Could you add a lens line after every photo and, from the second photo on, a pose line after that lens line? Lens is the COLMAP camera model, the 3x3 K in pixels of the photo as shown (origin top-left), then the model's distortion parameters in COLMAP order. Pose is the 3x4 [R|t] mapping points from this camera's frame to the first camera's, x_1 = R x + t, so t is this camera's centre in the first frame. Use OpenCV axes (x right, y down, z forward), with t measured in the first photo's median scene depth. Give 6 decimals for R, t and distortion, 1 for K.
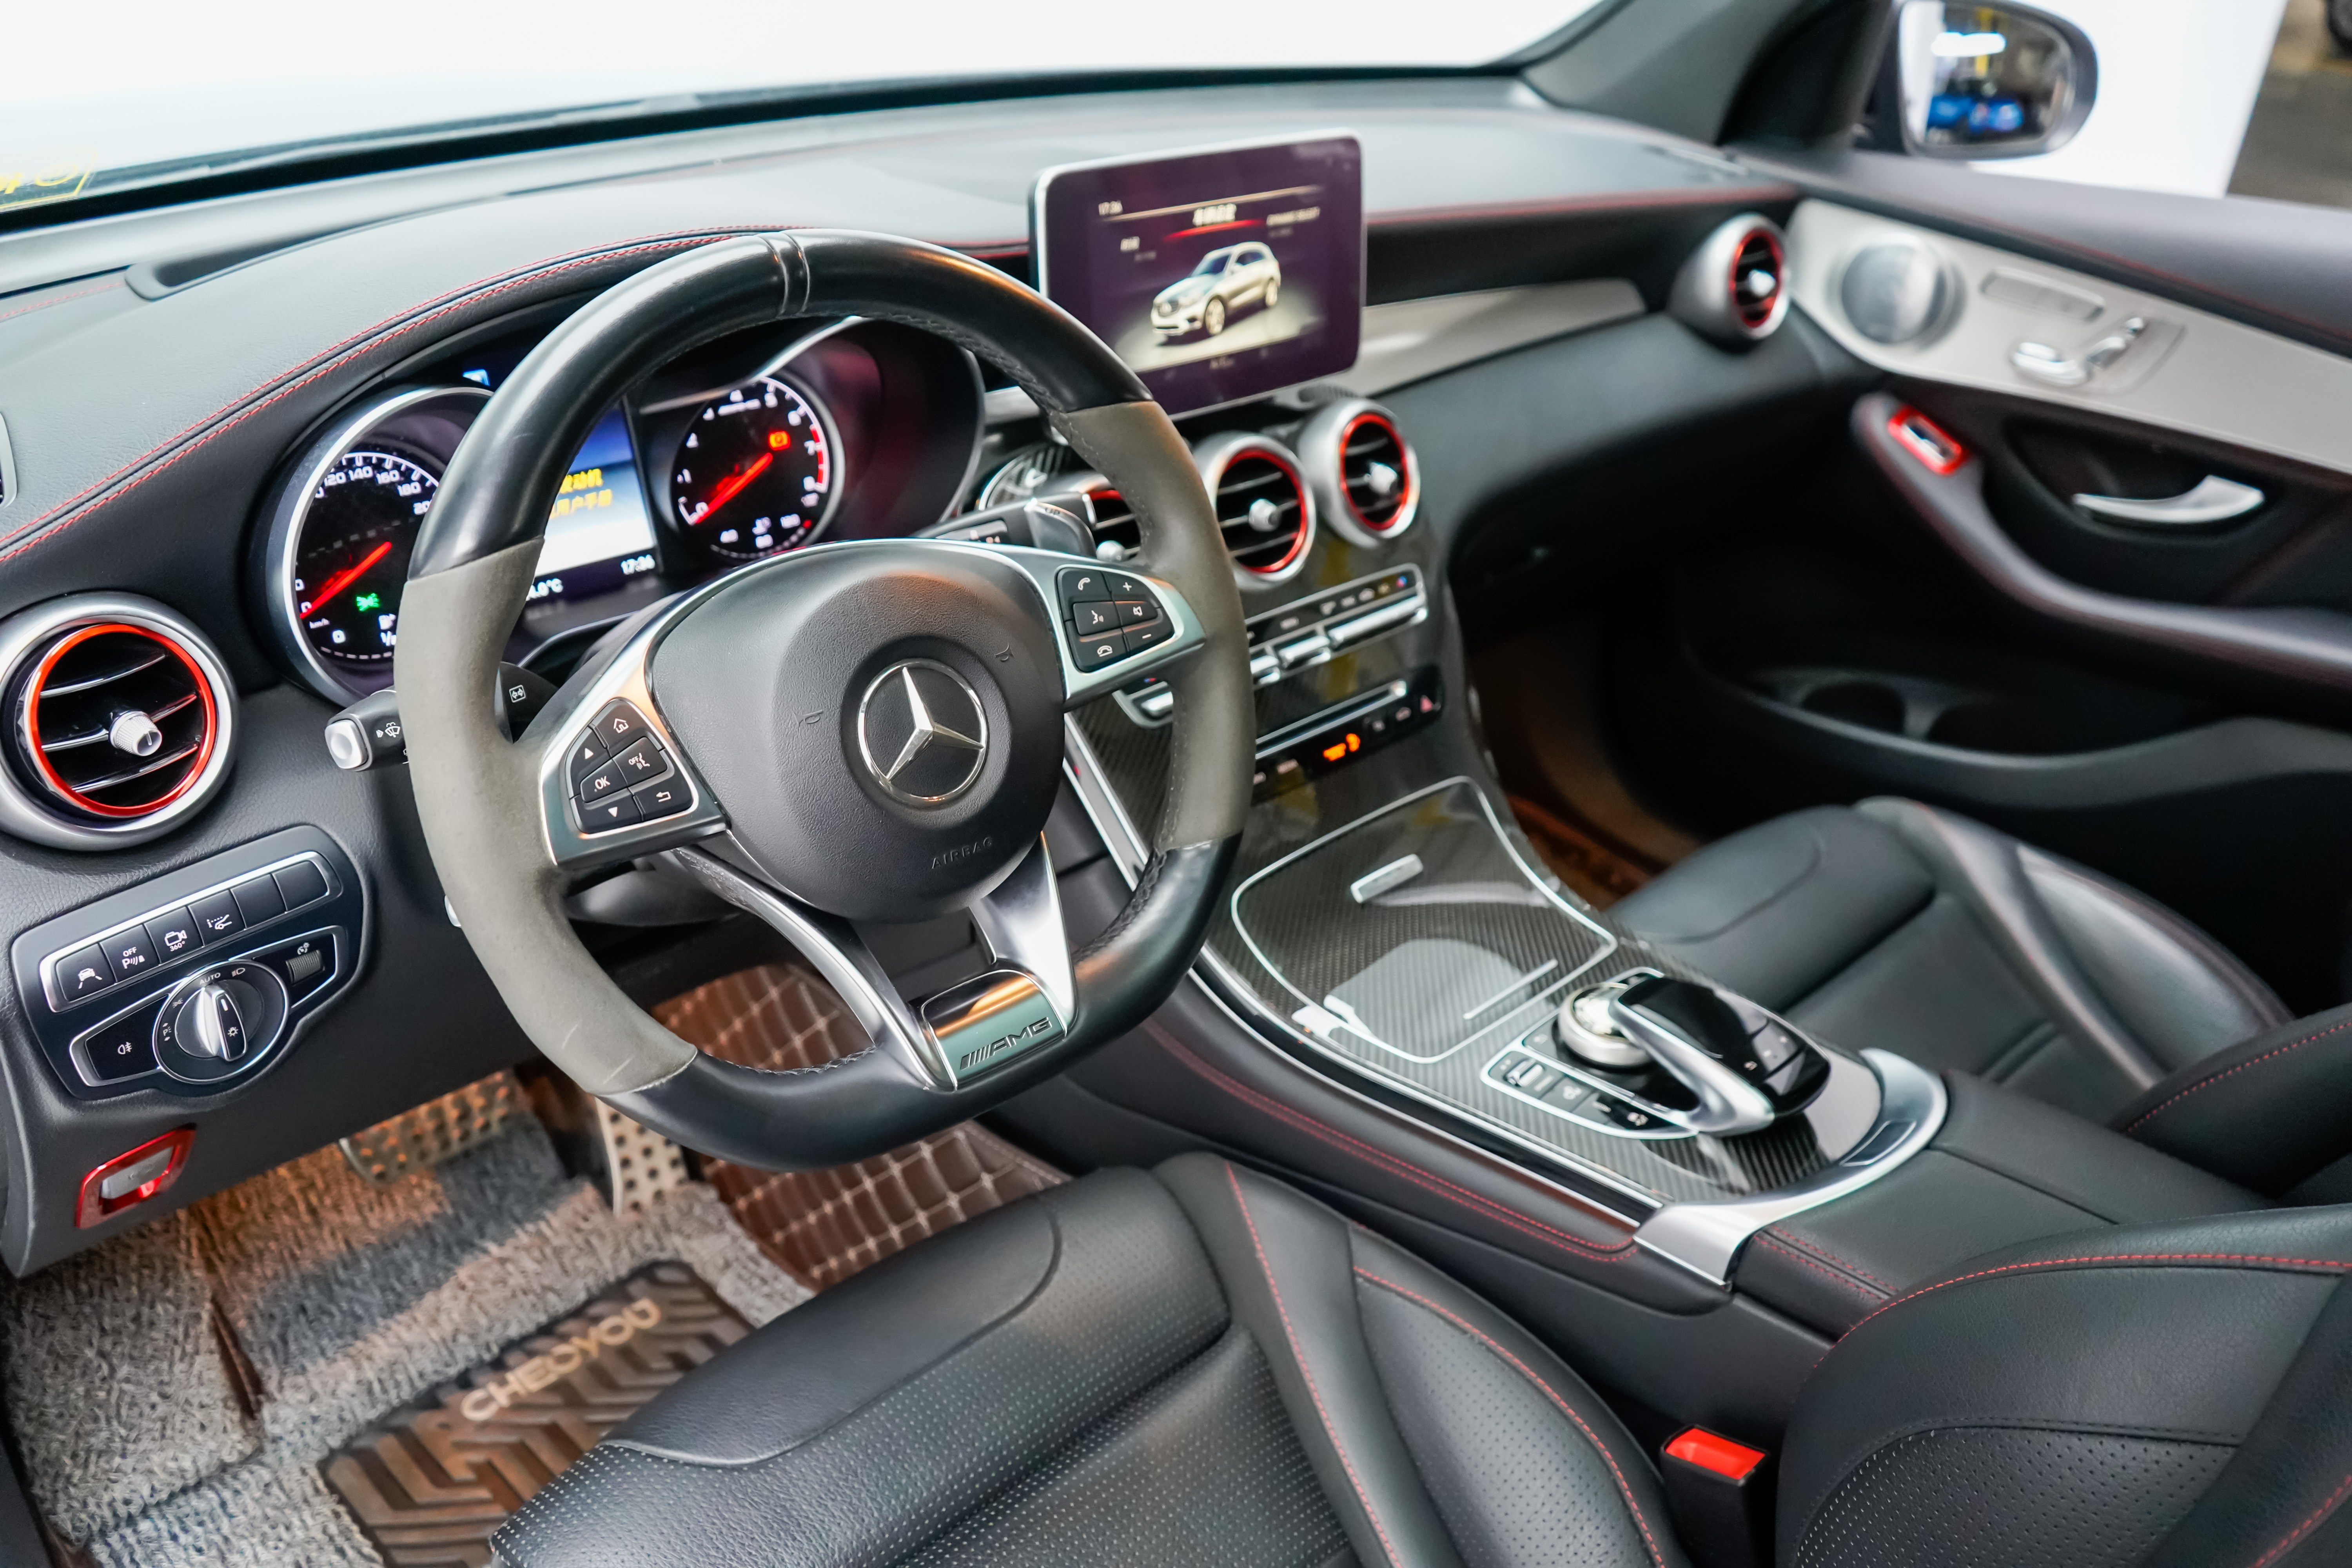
lens RADIAL K [[1900.5, 0, 1152.9], [0, 1900.5, 797.1], [0, 0, 1]] dist [-0.002869, 0.013428]
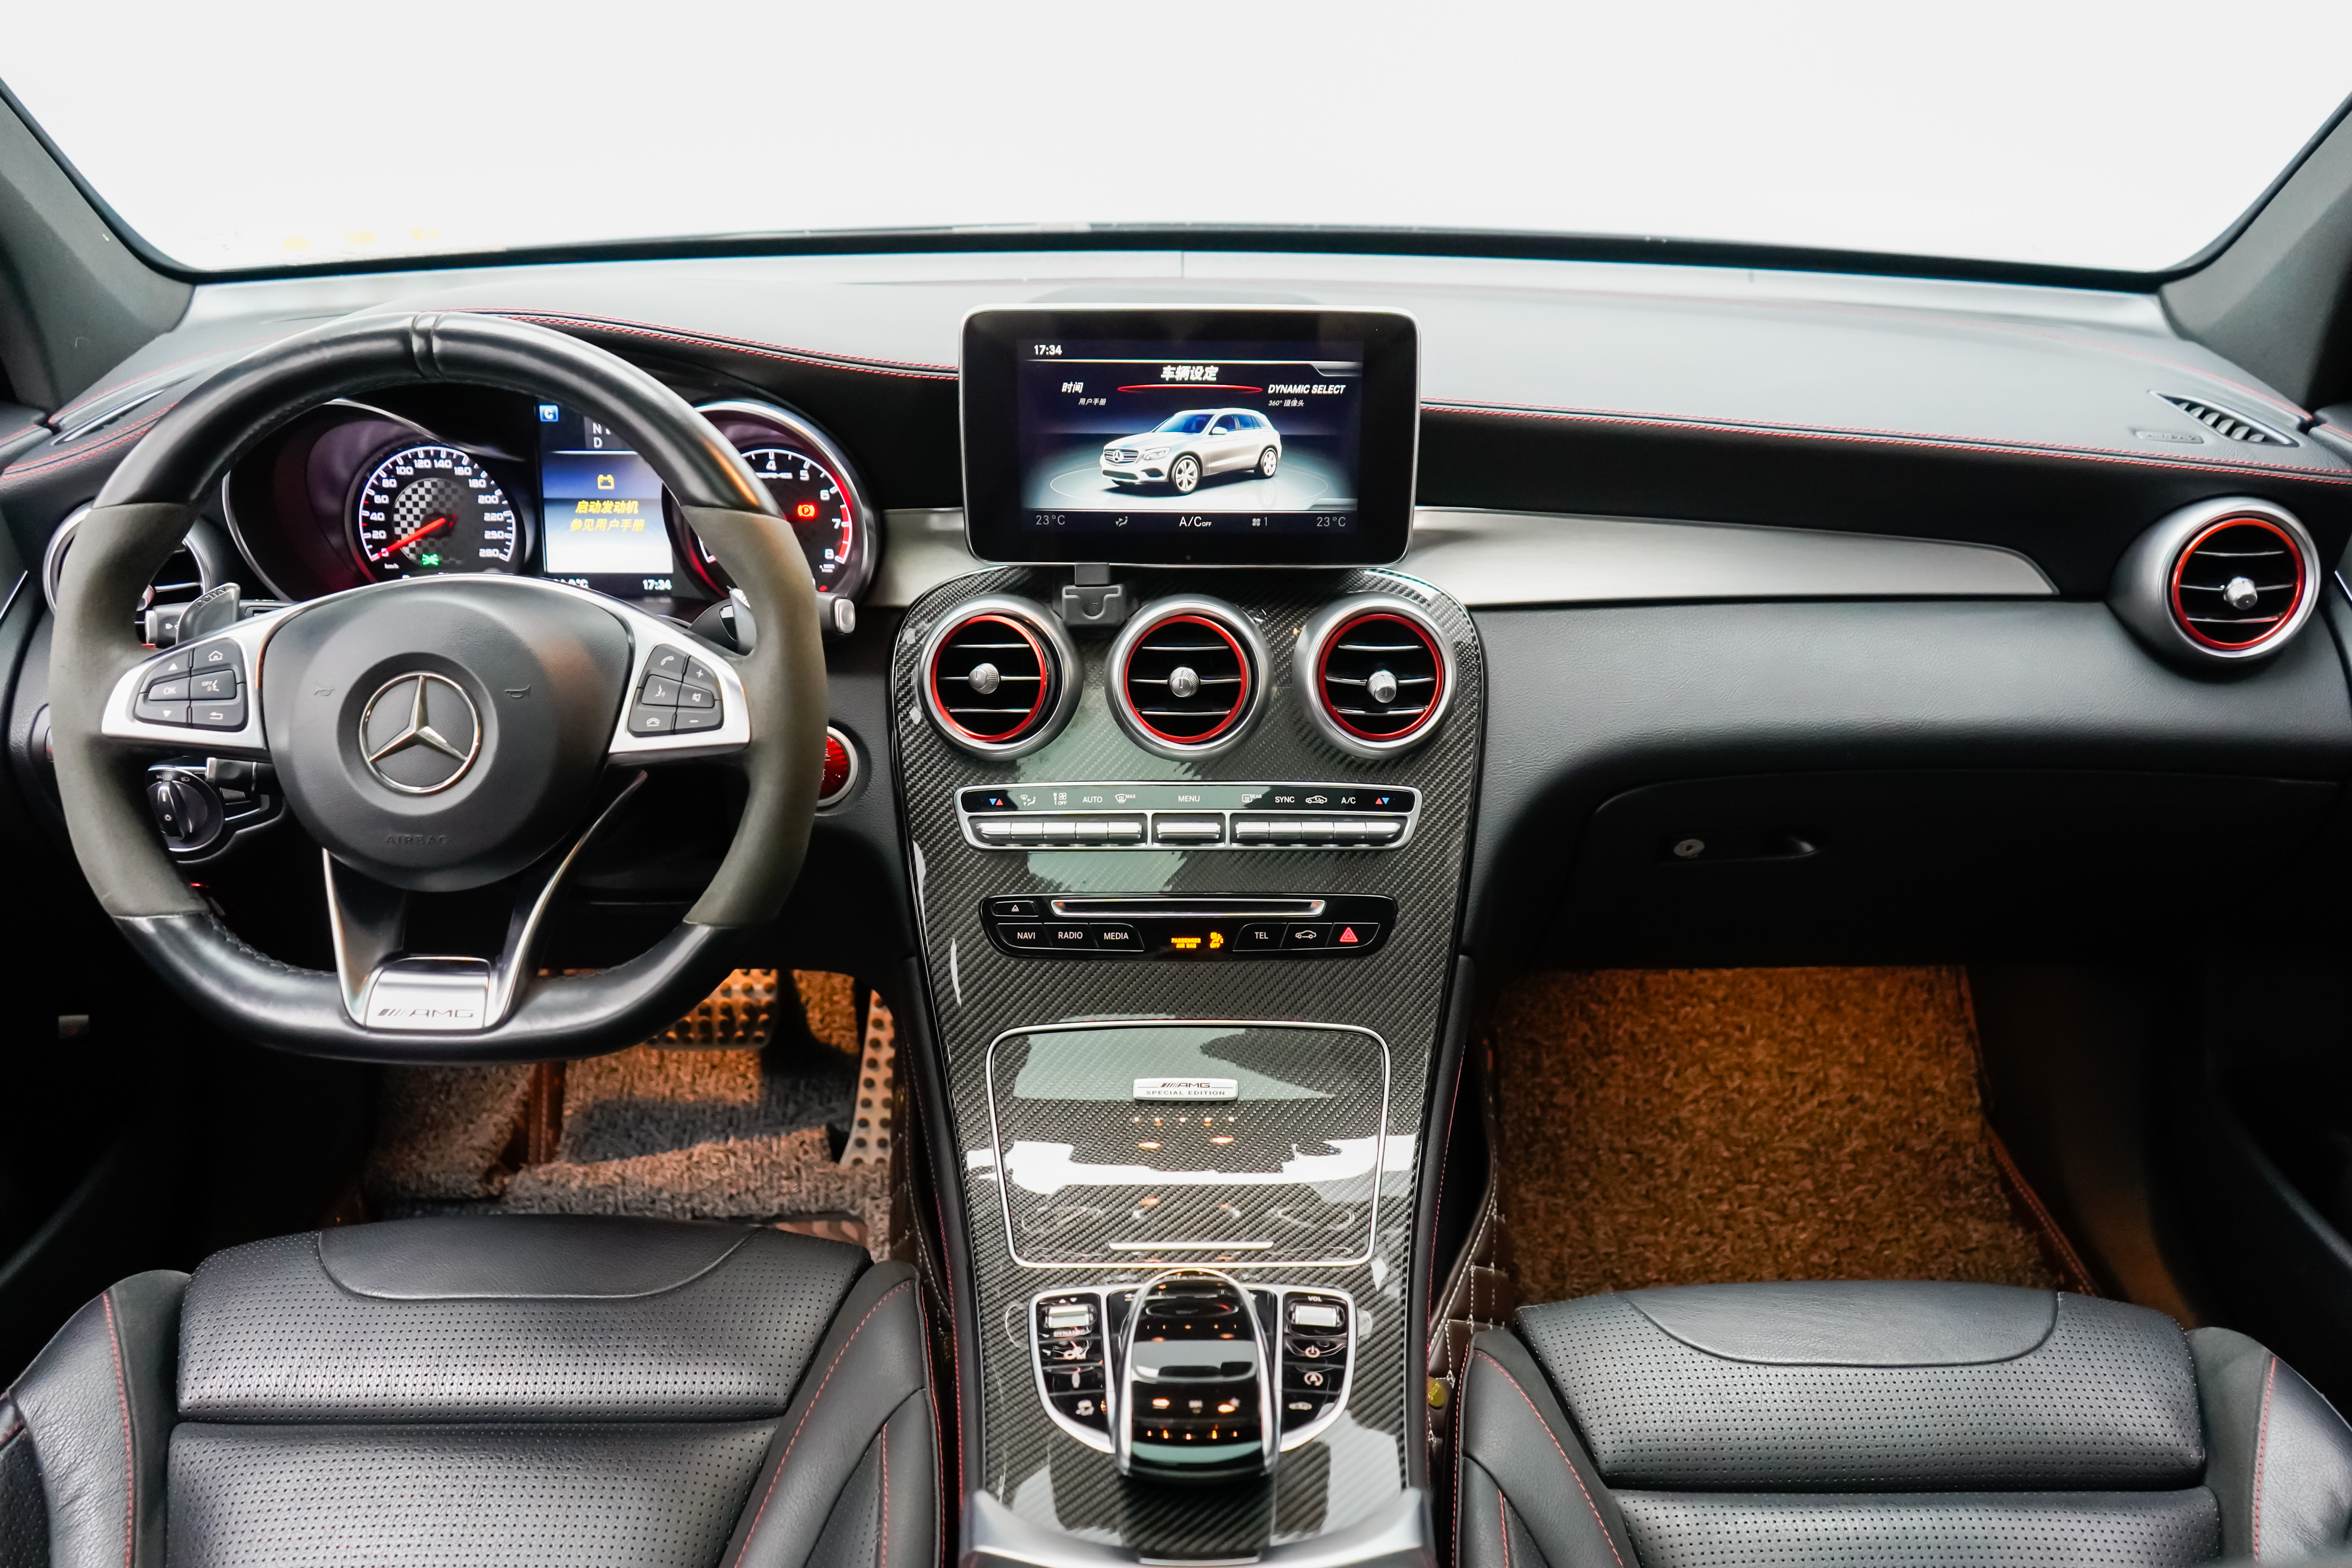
lens RADIAL K [[1900.6, 0, 1171.9], [0, 1900.6, 792.1], [0, 0, 1]] dist [-0.002869, 0.013428]
pose [[0.726553, 0.269704, -0.631965, 0.699188], [-0.310802, 0.949272, 0.047801, -0.143928], [0.612799, 0.161686, 0.773521, 0.268245]]
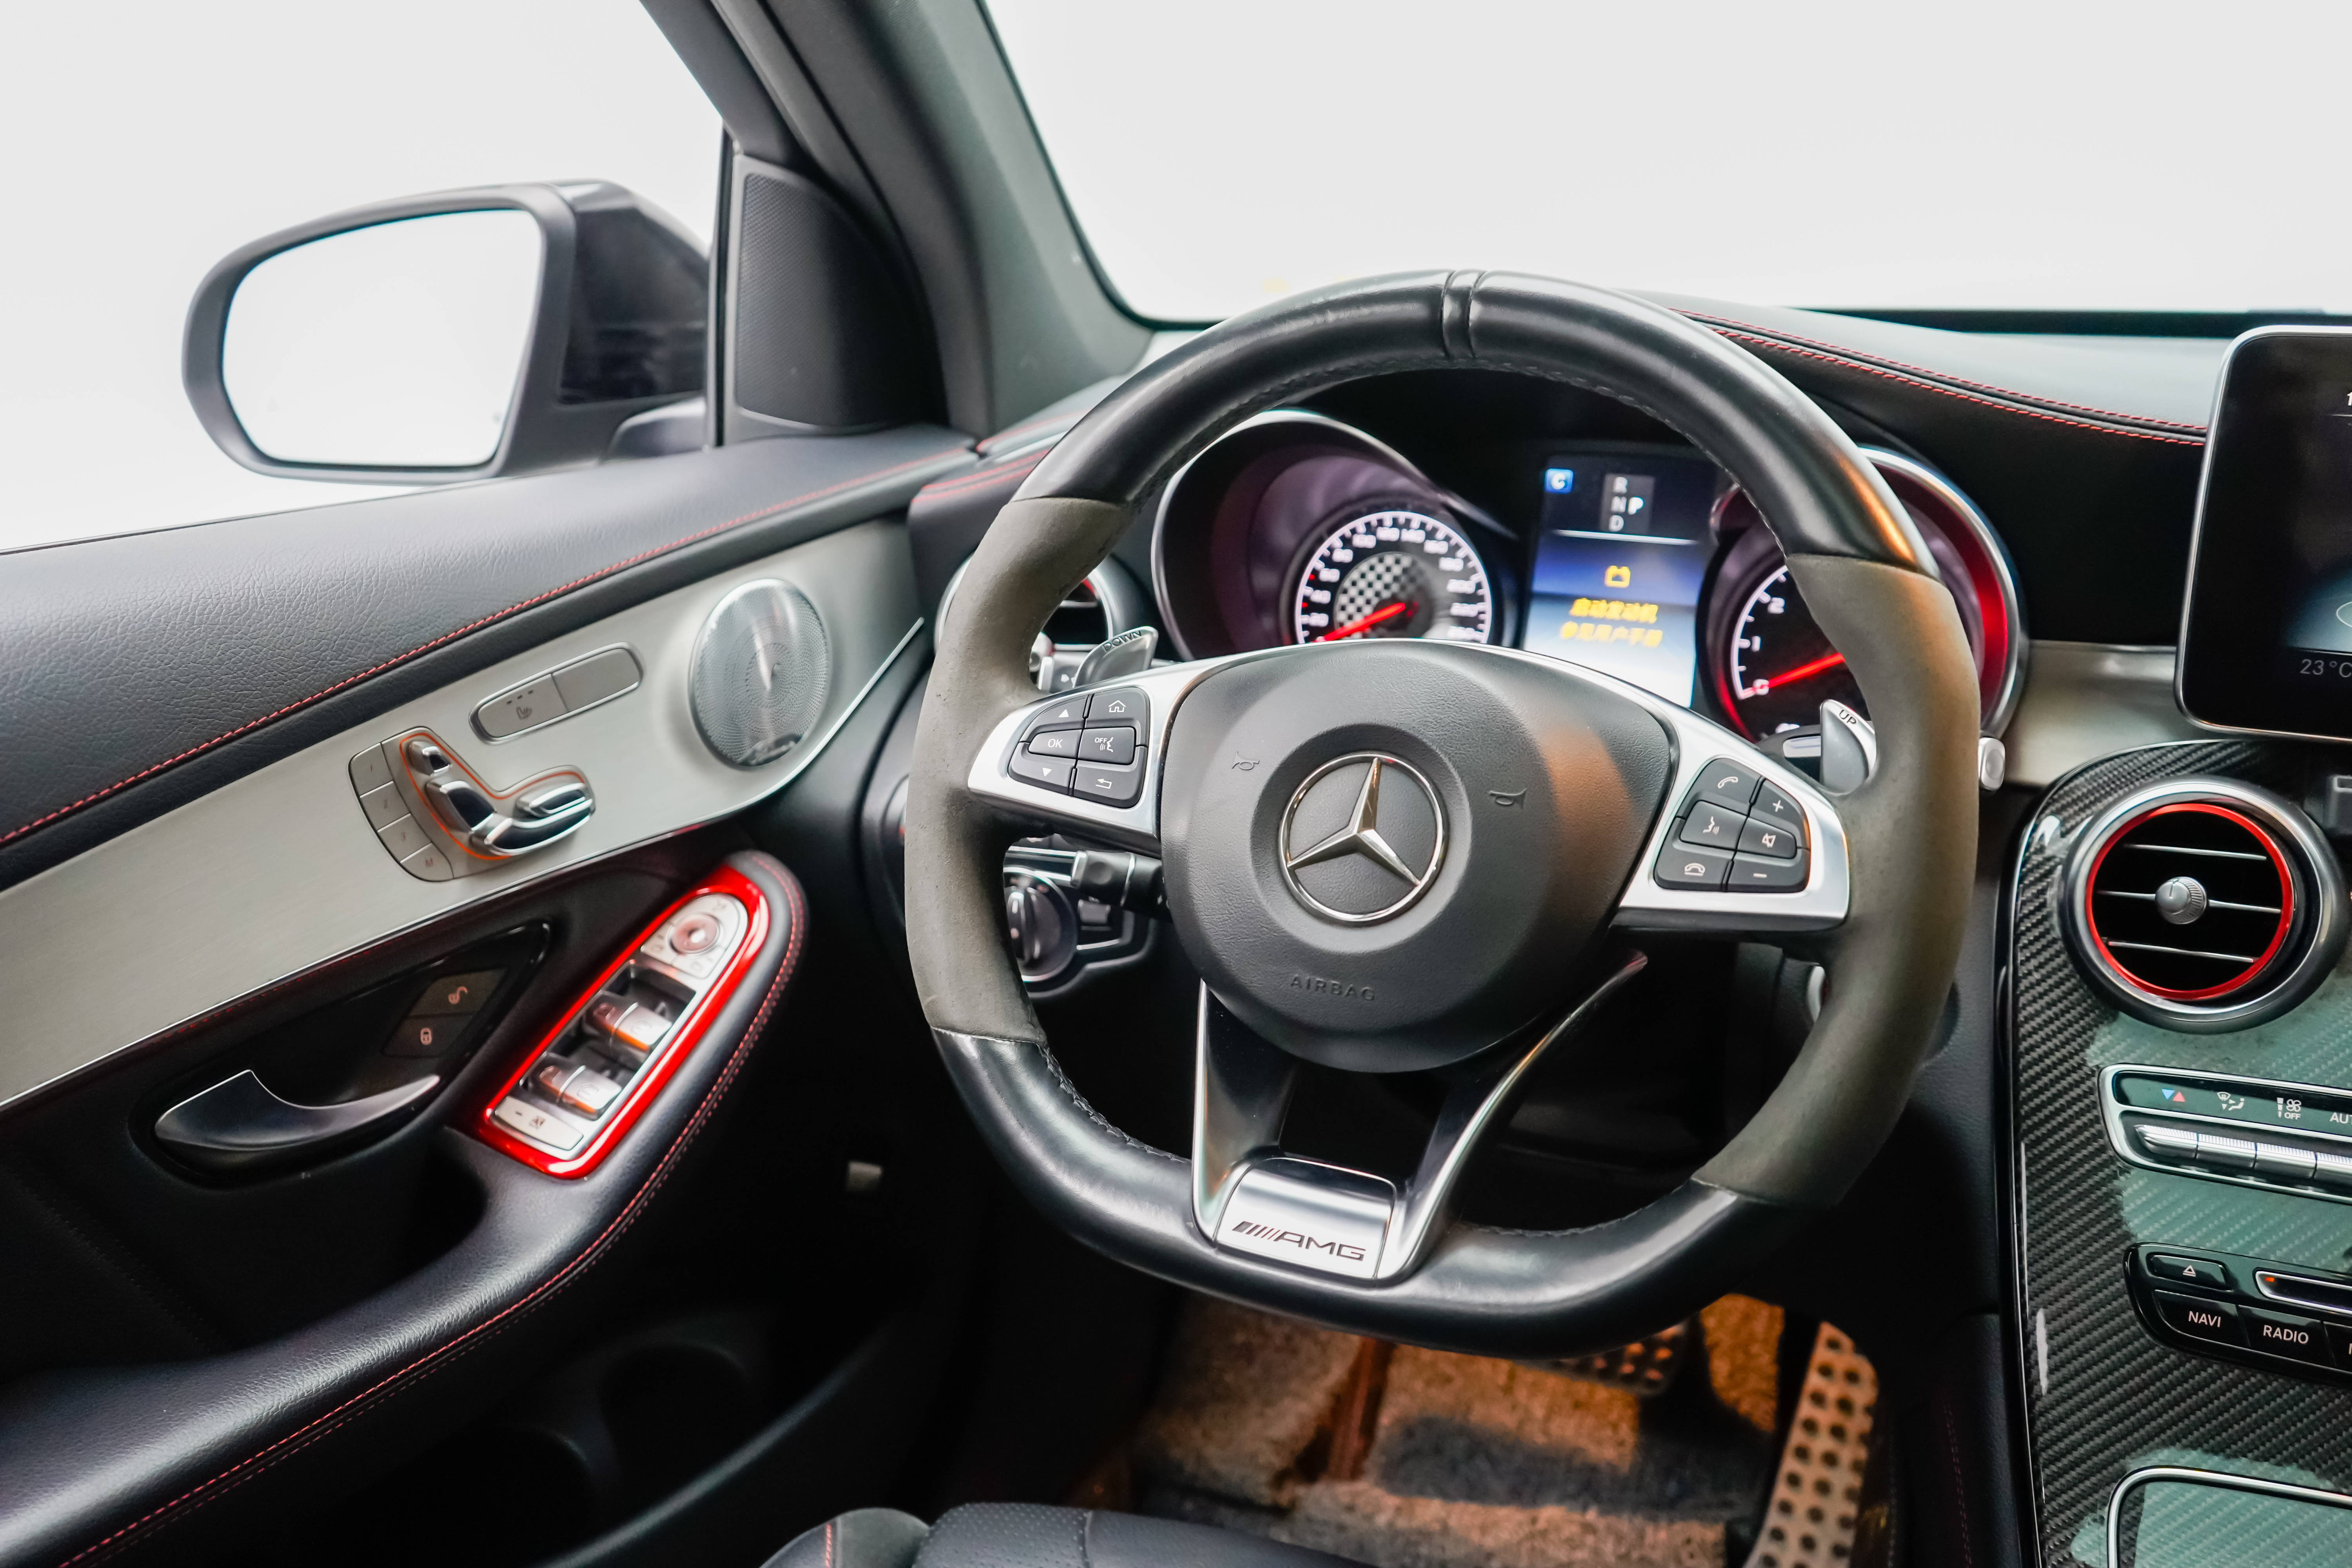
lens RADIAL K [[2119.2, 0, 1208.3], [0, 2119.2, 807.5], [0, 0, 1]] dist [0.002576, 0.030067]
pose [[0.383005, 0.250315, -0.889185, 0.479996], [-0.433806, 0.898578, 0.066103, -0.055825], [0.815549, 0.360416, 0.452748, 0.372445]]
